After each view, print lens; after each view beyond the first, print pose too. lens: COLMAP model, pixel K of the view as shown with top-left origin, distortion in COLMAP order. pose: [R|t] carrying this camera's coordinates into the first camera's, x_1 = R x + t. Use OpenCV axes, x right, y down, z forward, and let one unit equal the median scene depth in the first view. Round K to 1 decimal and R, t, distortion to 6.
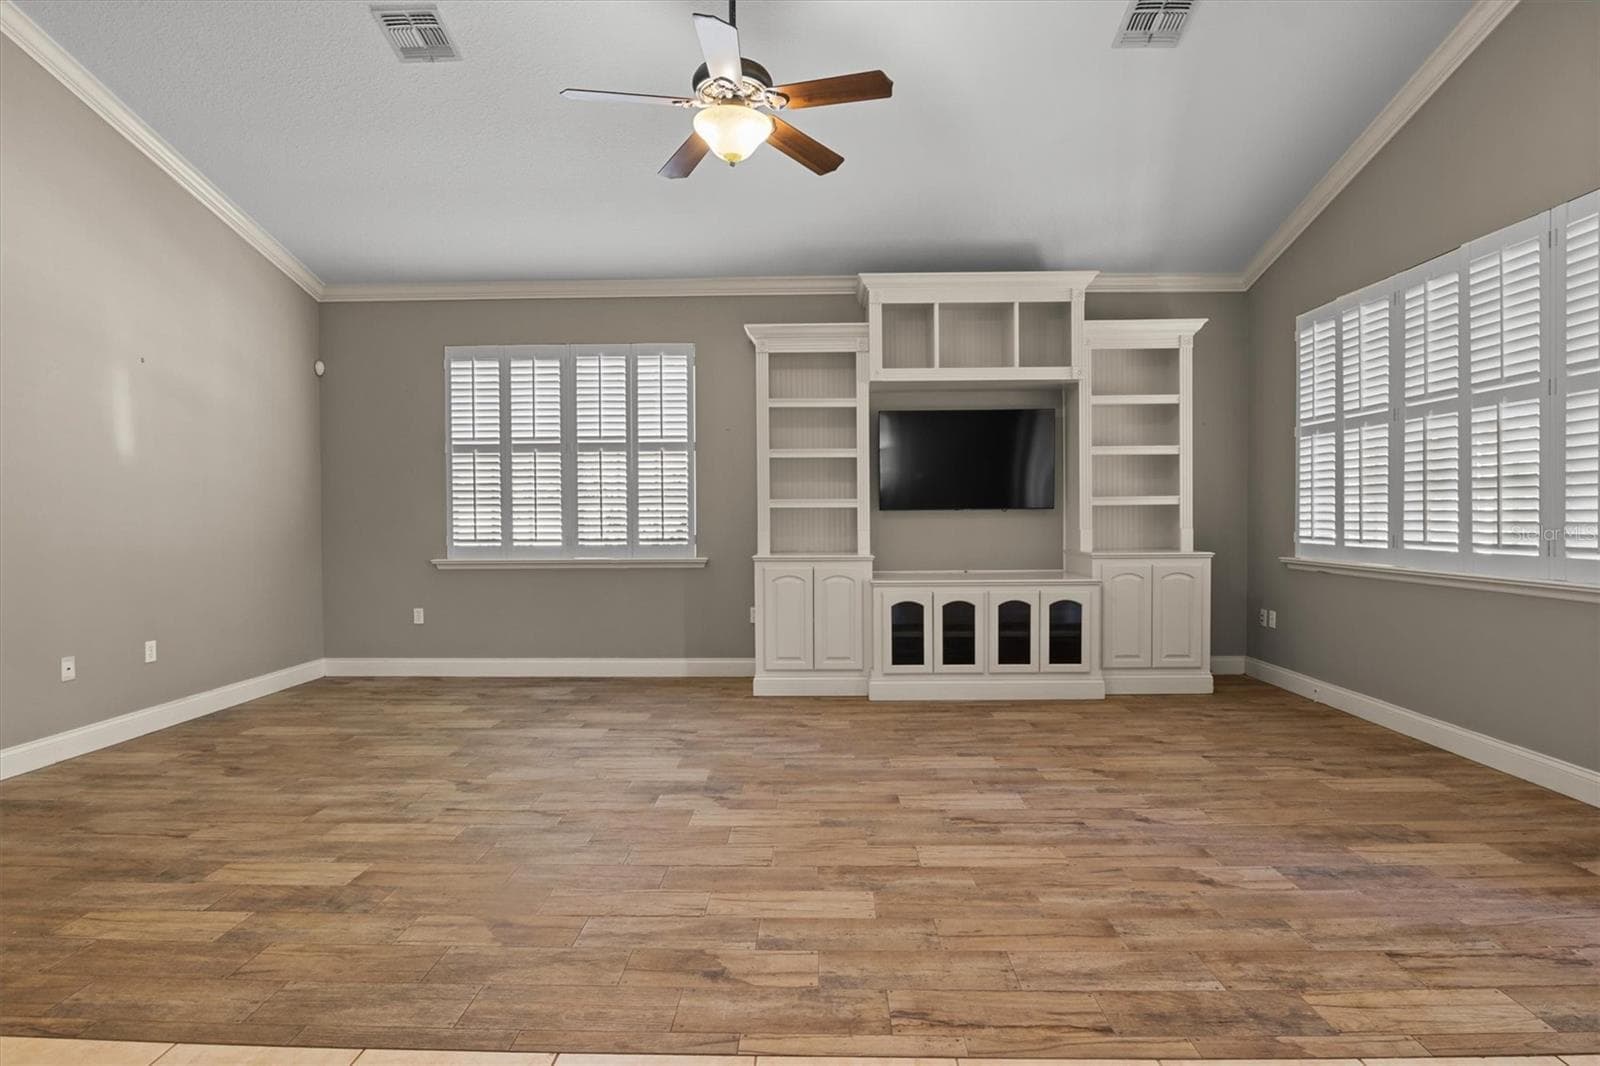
lens RADIAL K [[804.3, 0, 803.9], [0, 804.3, 533.9], [0, 0, 1]] dist [-0.012603, -0.005206]
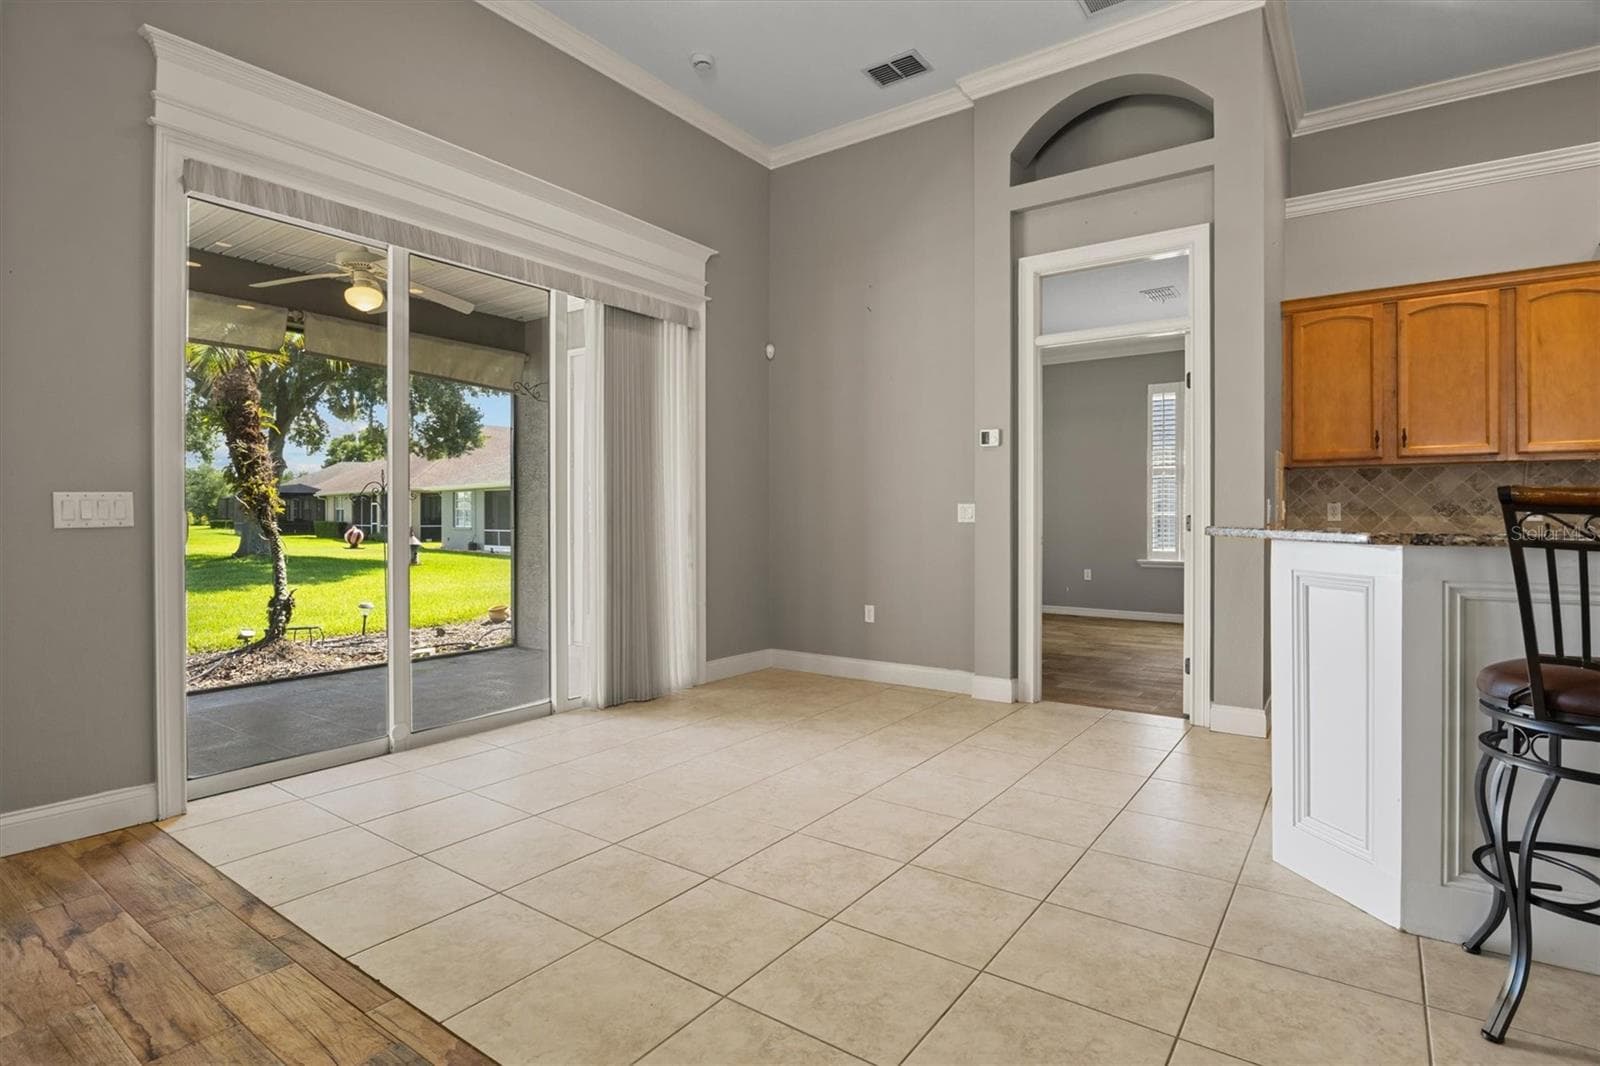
lens RADIAL K [[795.1, 0, 803.6], [0, 795.1, 518.1], [0, 0, 1]] dist [-0.006206, -0.007747]
pose [[-0.825756, 0.006112, 0.563995, -0.090968], [0.018183, 0.999710, 0.015788, 0.006901], [-0.563735, 0.023292, -0.825628, 0.578040]]
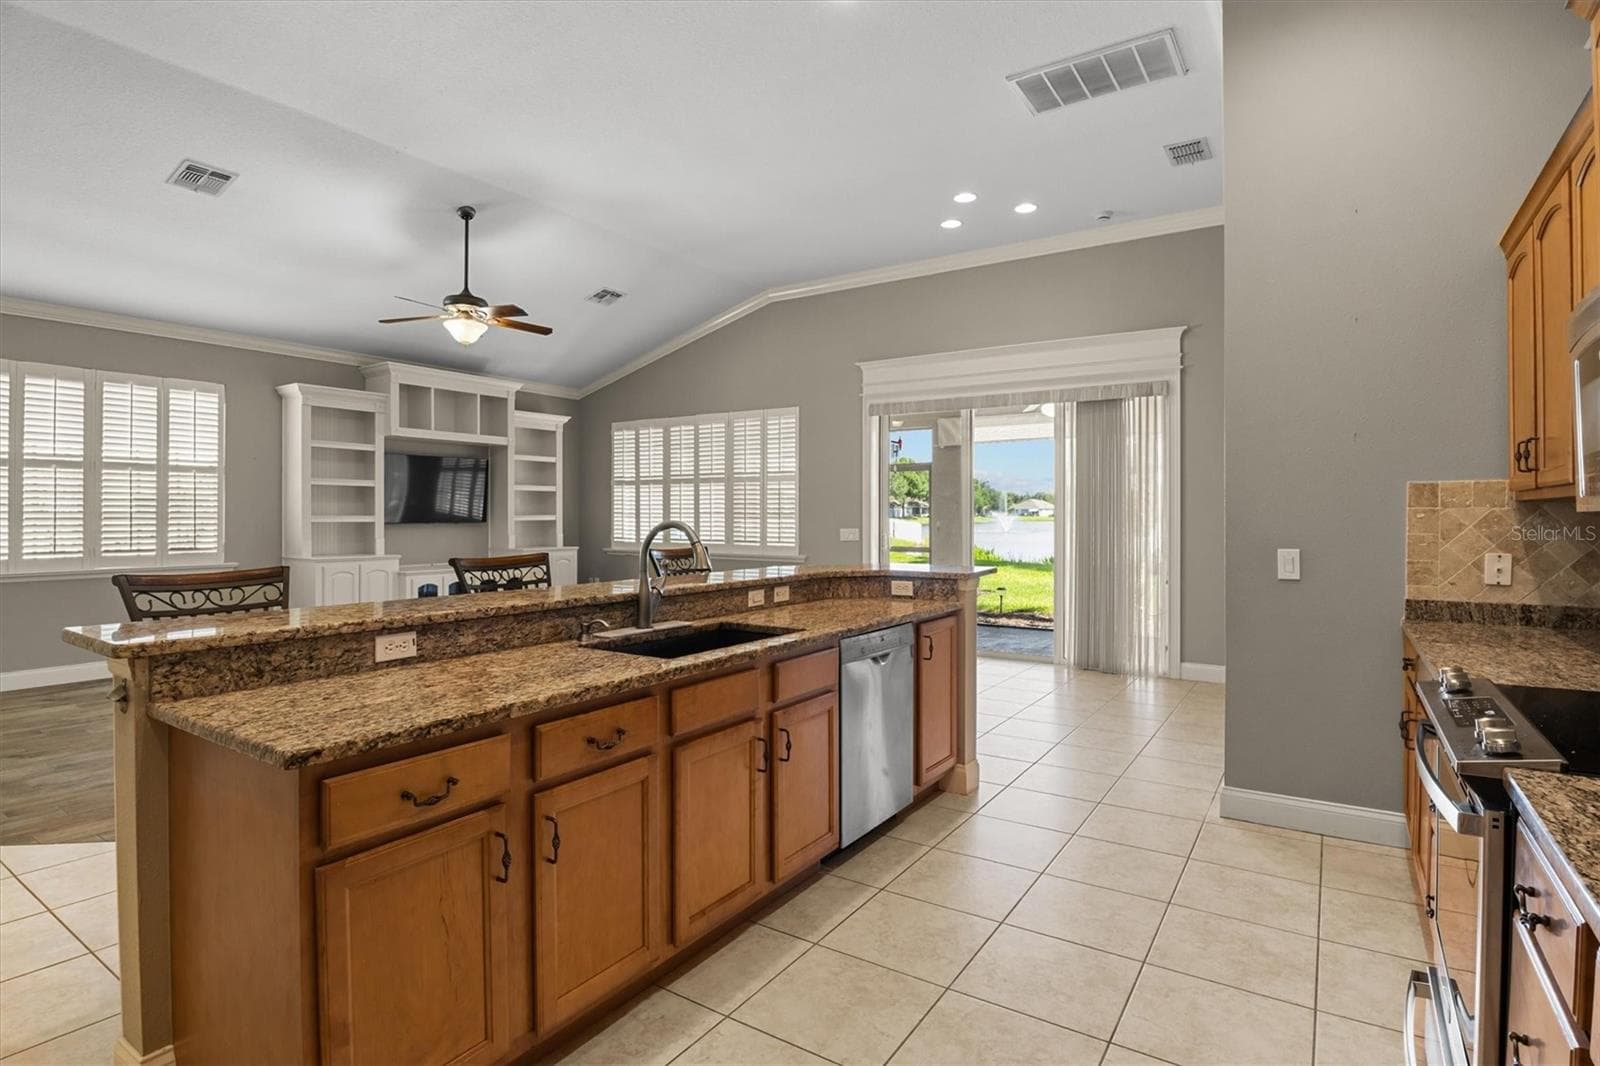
lens RADIAL K [[809.2, 0, 796.7], [0, 809.2, 515.7], [0, 0, 1]] dist [-0.010551, -0.010004]
pose [[0.536381, 0.005168, 0.843960, -0.881567], [0.012474, 0.999823, -0.014050, -0.017580], [-0.843884, 0.018064, 0.536222, -0.464281]]
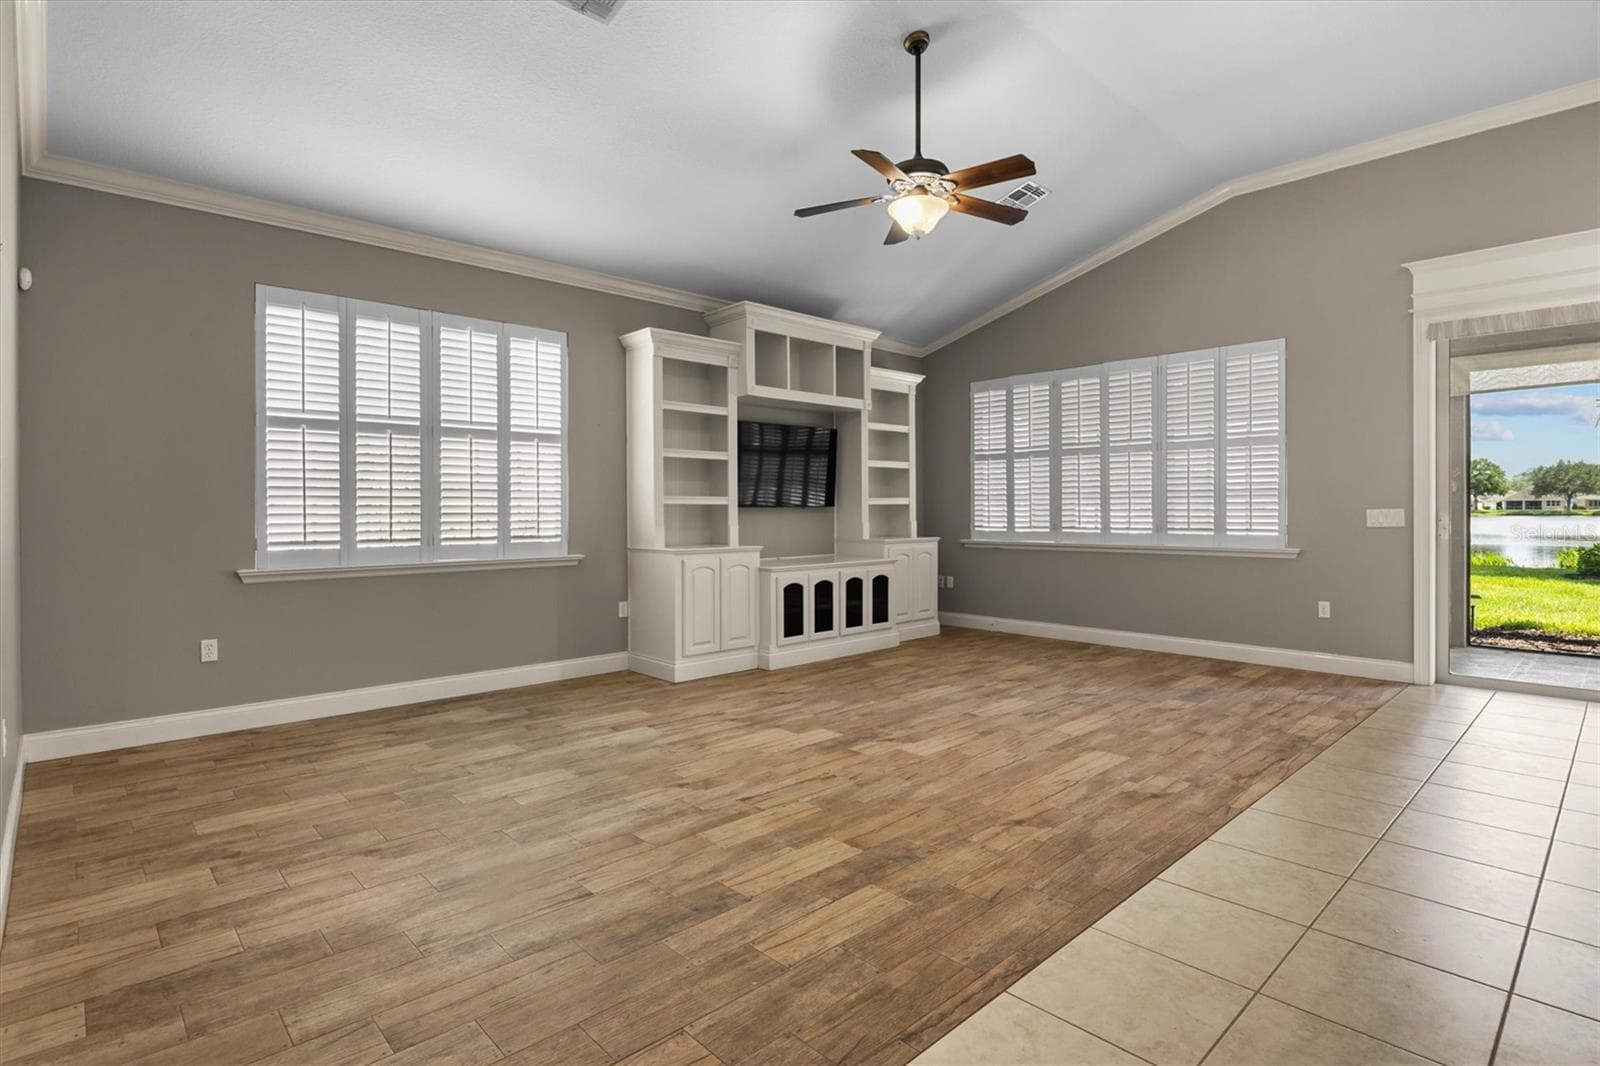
lens RADIAL K [[798.8, 0, 802.0], [0, 798.8, 515.3], [0, 0, 1]] dist [-0.009637, -0.007190]
pose [[0.713090, -0.000995, 0.701071, -0.776641], [0.015286, 0.999783, -0.014128, -0.000019], [-0.700905, 0.020791, 0.712951, 0.156179]]
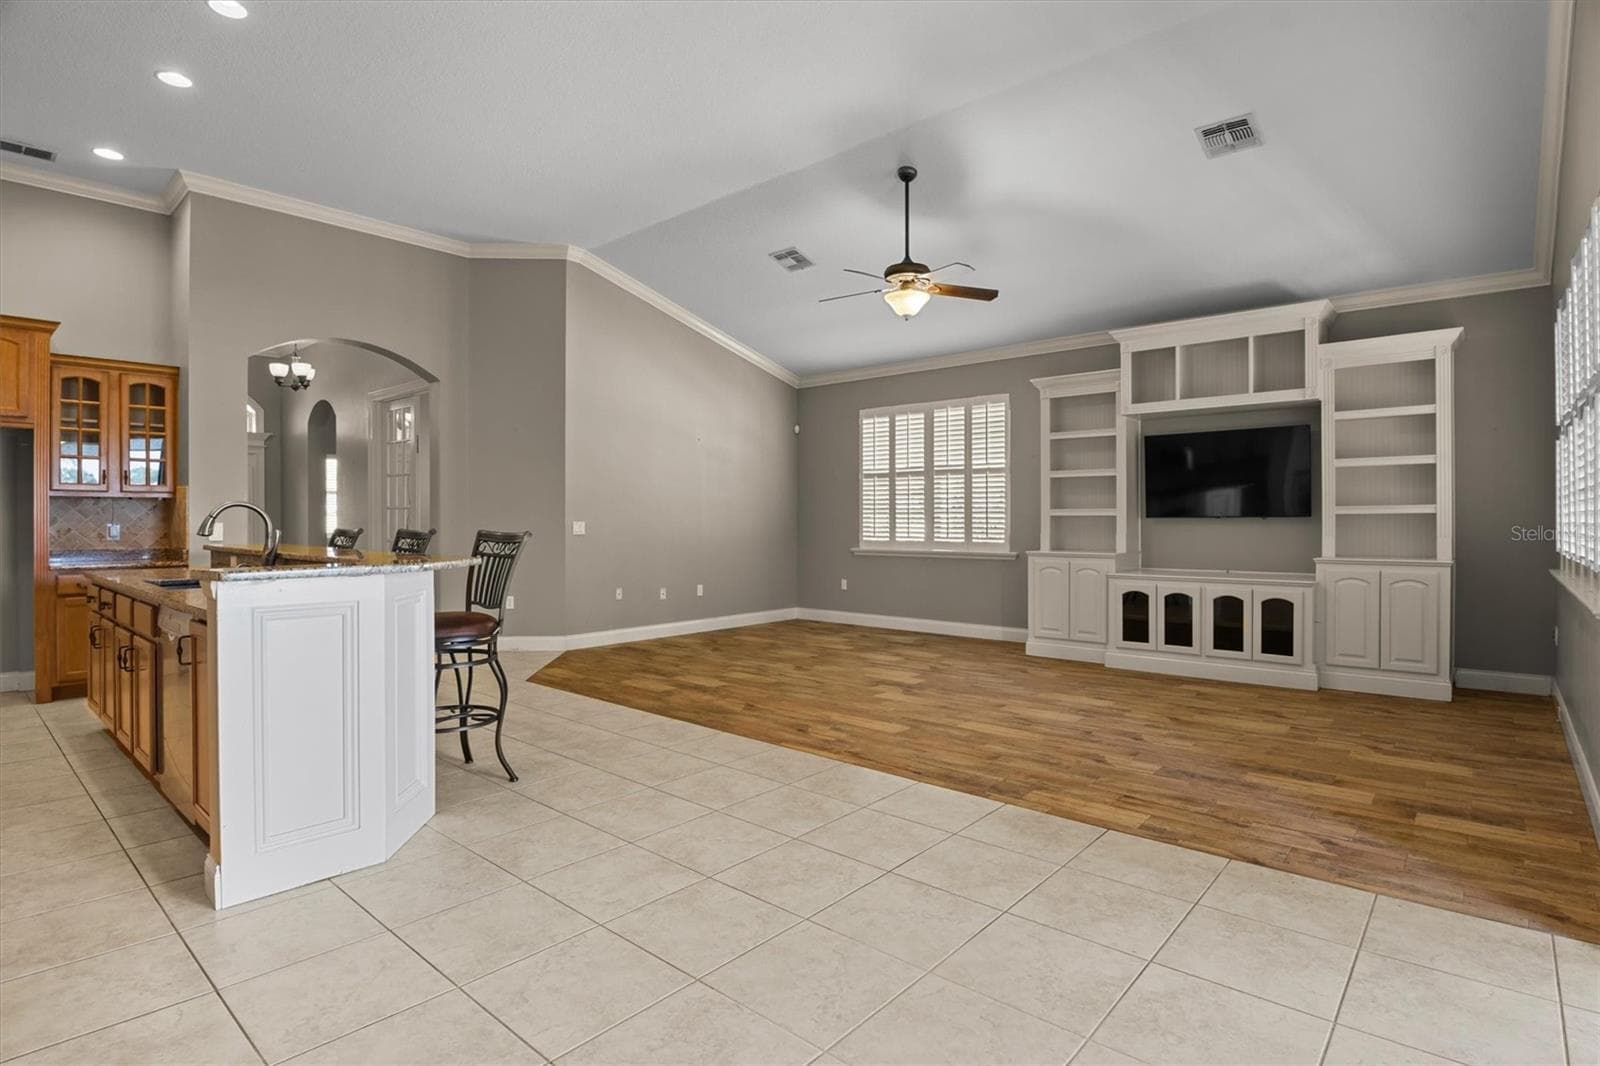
lens RADIAL K [[804.1, 0, 803.7], [0, 804.1, 522.3], [0, 0, 1]] dist [-0.016308, -0.010284]
pose [[0.768167, 0.007528, -0.640205, 0.590255], [-0.017359, 0.999808, -0.009072, -0.003065], [0.640014, 0.018081, 0.768150, -0.322561]]
